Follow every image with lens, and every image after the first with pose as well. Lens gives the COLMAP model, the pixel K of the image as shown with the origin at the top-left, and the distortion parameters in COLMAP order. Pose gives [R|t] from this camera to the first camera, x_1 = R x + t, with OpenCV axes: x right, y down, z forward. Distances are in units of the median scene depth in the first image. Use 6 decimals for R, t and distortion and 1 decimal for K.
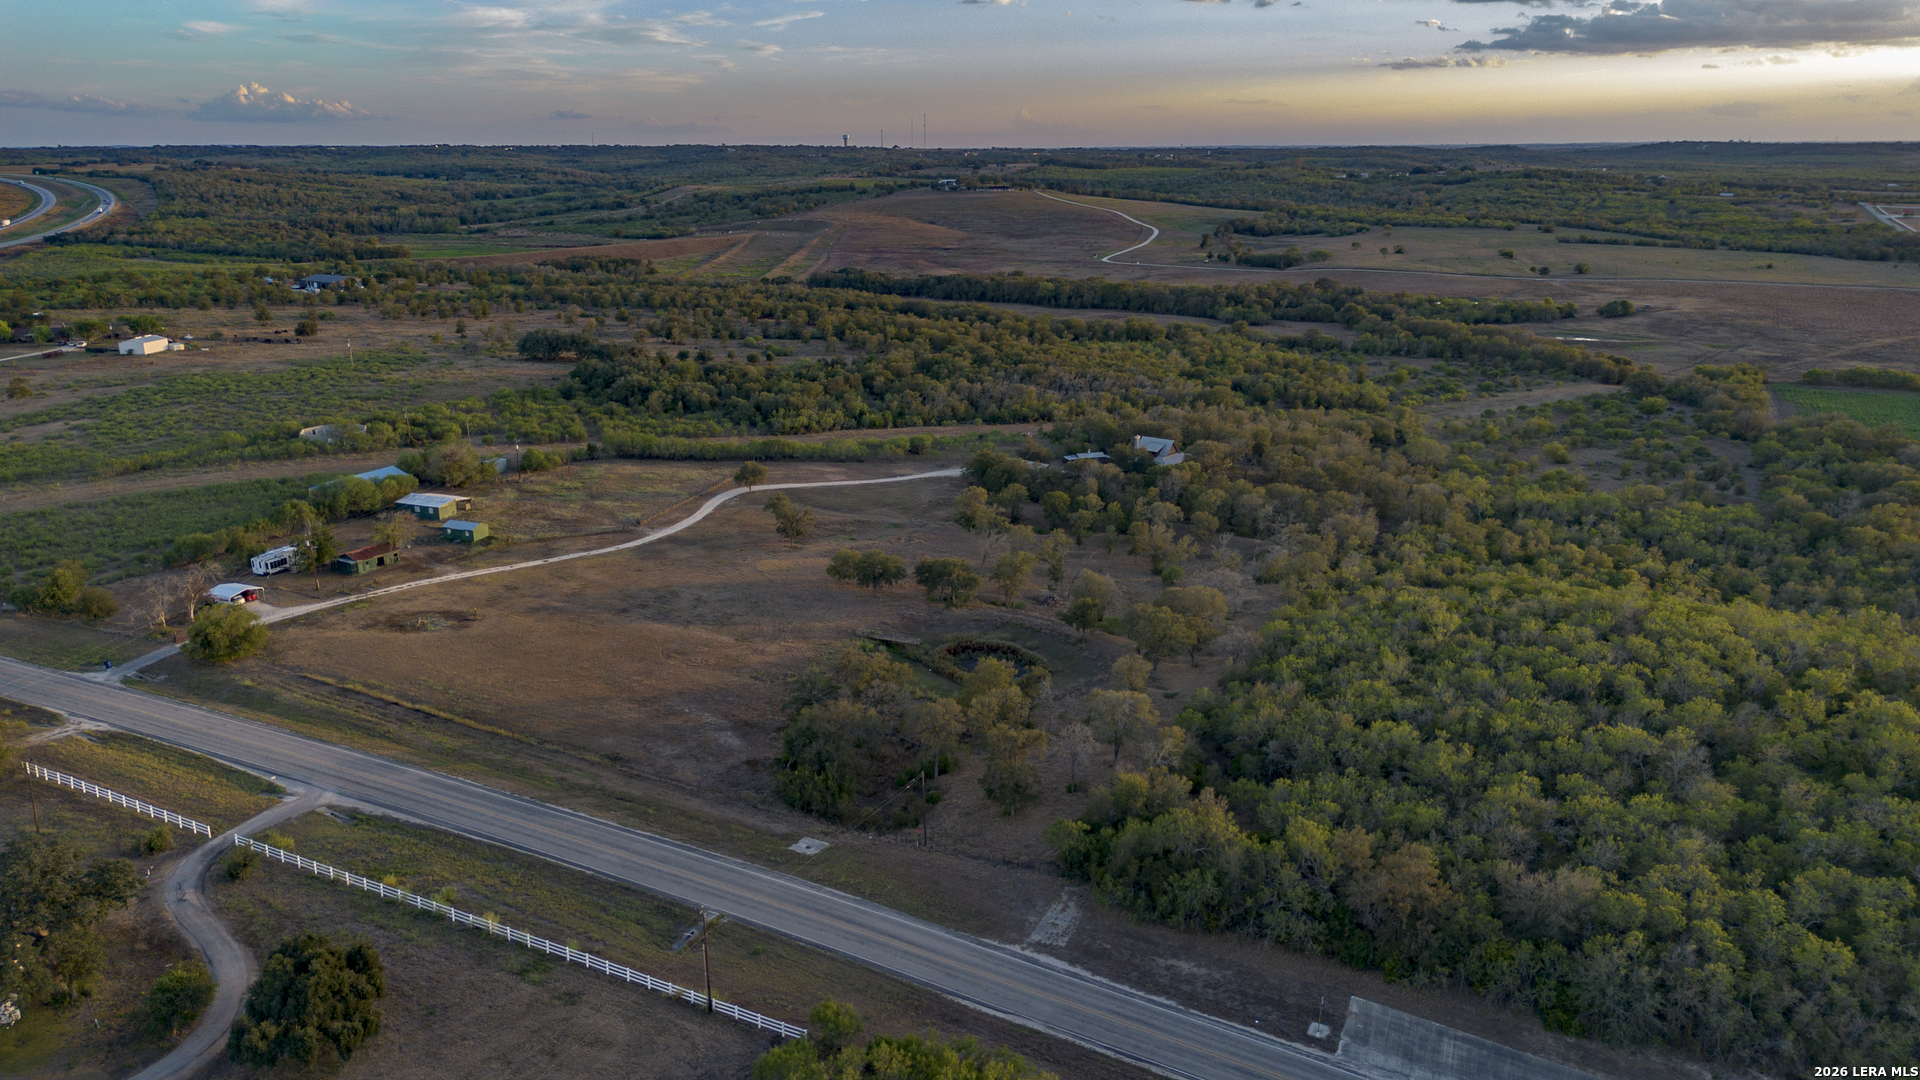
lens RADIAL K [[1458.4, 0, 960.0], [0, 1458.4, 540.0], [0, 0, 1]] dist [0.056174, -0.073713]
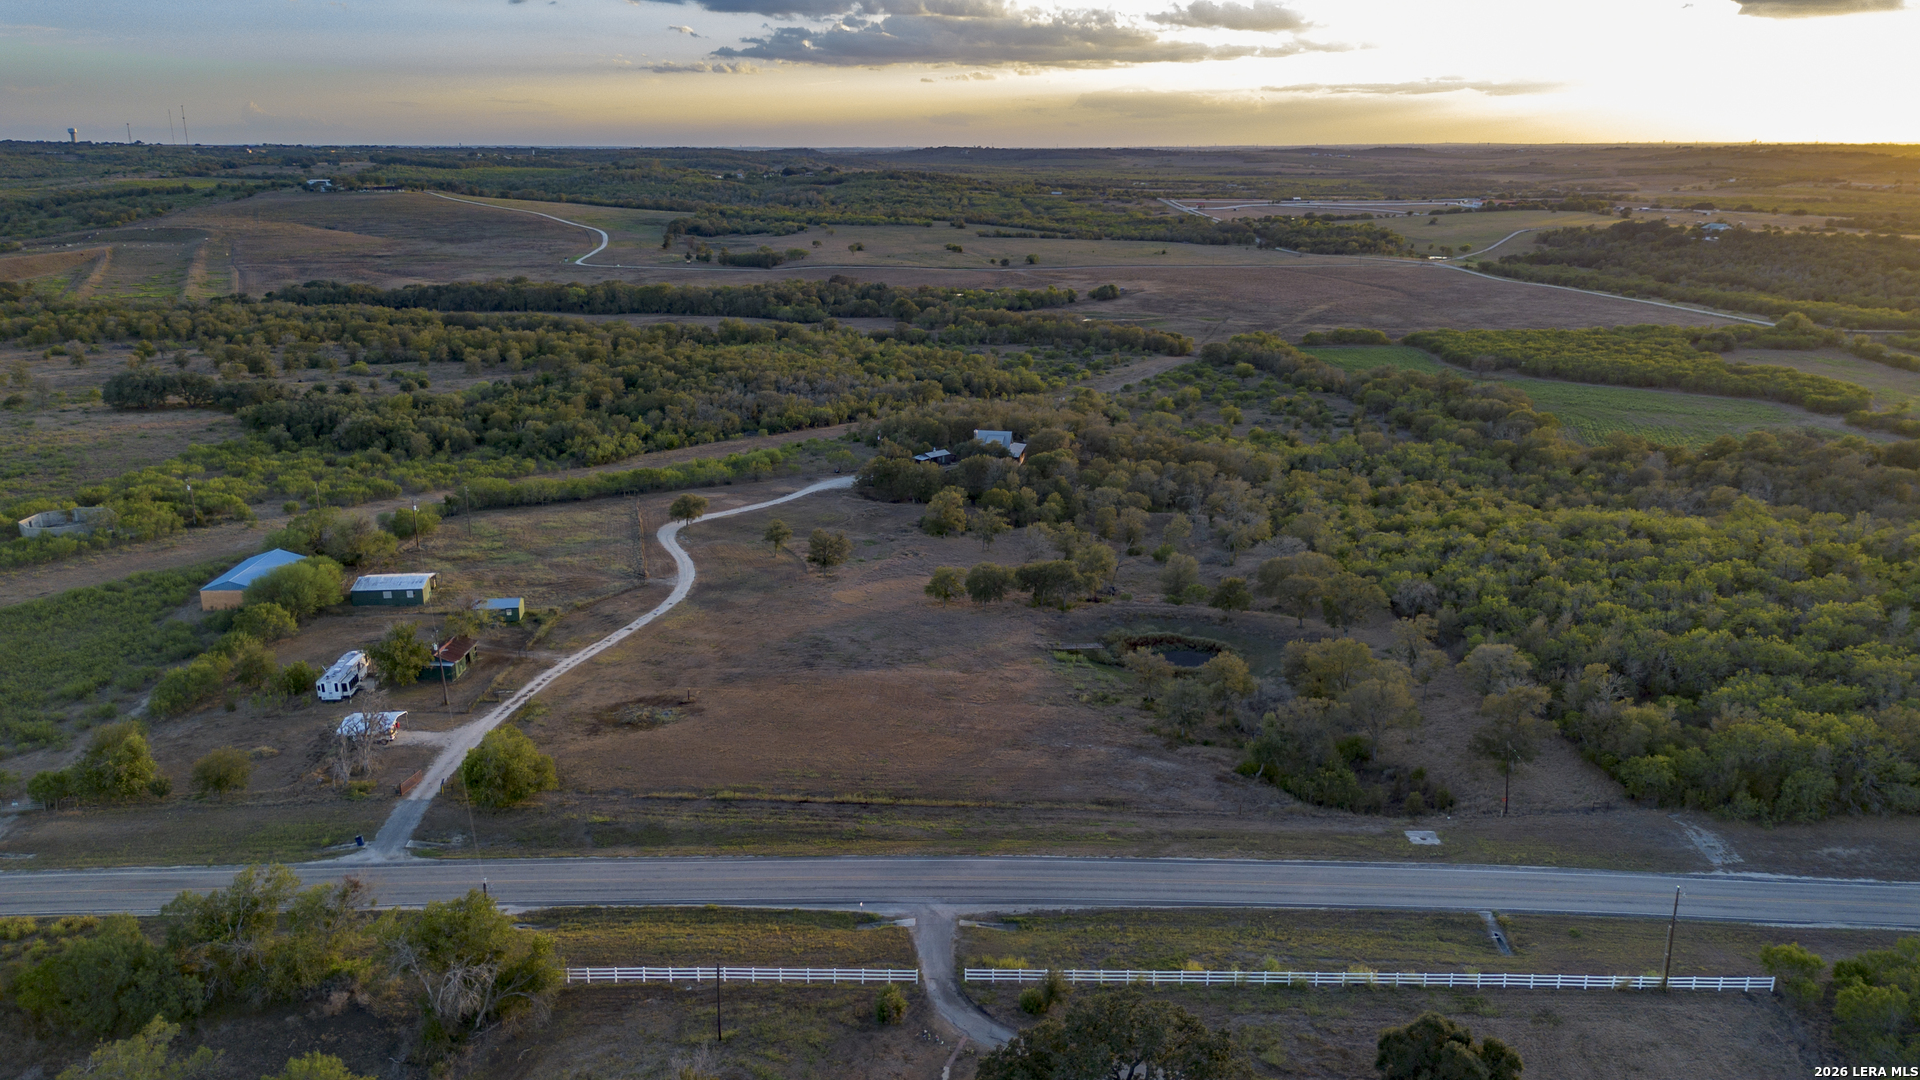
lens RADIAL K [[1458.4, 0, 960.0], [0, 1458.4, 540.0], [0, 0, 1]] dist [0.056174, -0.073713]
pose [[0.865484, -0.124853, 0.485128, -0.156126], [0.125362, 0.991609, 0.031551, -0.011752], [-0.484996, 0.033509, 0.873874, 0.050063]]
